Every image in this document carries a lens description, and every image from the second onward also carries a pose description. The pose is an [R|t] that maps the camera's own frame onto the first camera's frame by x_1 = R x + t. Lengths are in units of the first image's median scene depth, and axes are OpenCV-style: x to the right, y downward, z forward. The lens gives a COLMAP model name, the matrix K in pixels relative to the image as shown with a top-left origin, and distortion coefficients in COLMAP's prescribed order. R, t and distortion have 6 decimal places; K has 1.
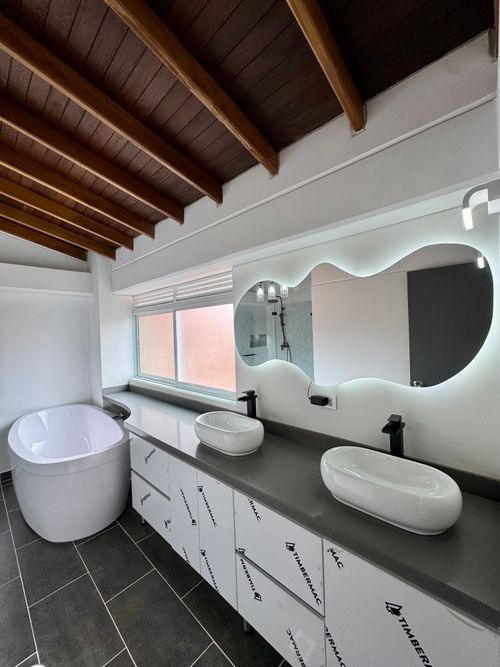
lens RADIAL K [[267.5, 0, 252.4], [0, 267.5, 333.9], [0, 0, 1]] dist [-0.001157, 0.000243]
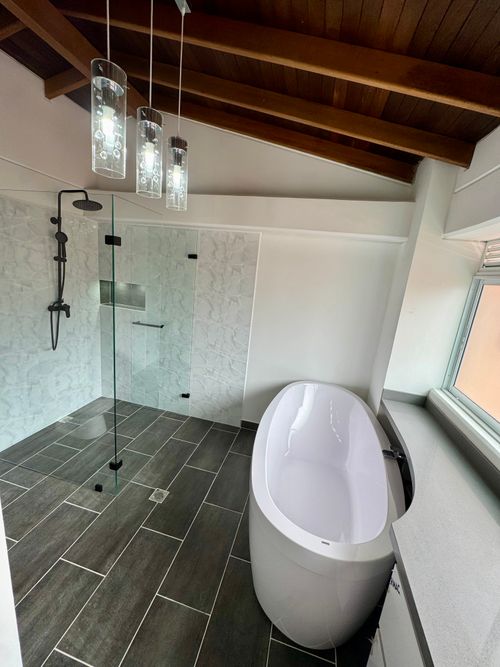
lens RADIAL K [[267.5, 0, 250.5], [0, 267.5, 331.0], [0, 0, 1]] dist [-0.001157, 0.000243]
pose [[0.490768, 0.272612, -0.827544, -0.207945], [-0.120947, 0.961912, 0.245149, -0.051716], [0.862855, -0.020222, 0.505047, 0.375339]]
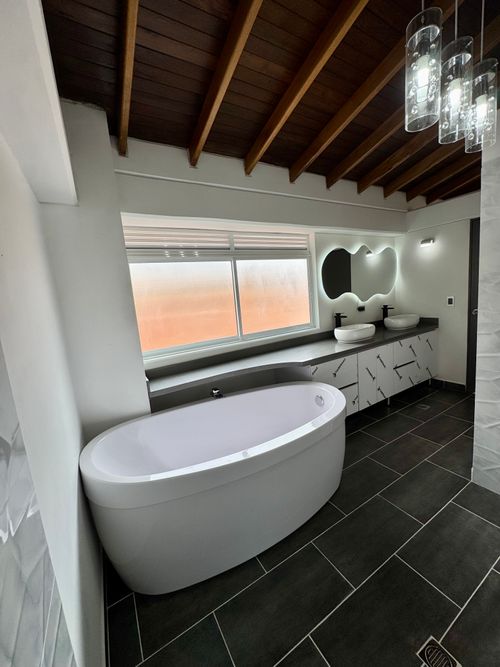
lens RADIAL K [[267.5, 0, 251.8], [0, 267.5, 333.2], [0, 0, 1]] dist [-0.001157, 0.000243]
pose [[0.280275, -0.137926, 0.949959, -1.189932], [0.097587, 0.988590, 0.114743, 0.063689], [-0.954946, 0.060544, 0.290537, 0.696927]]
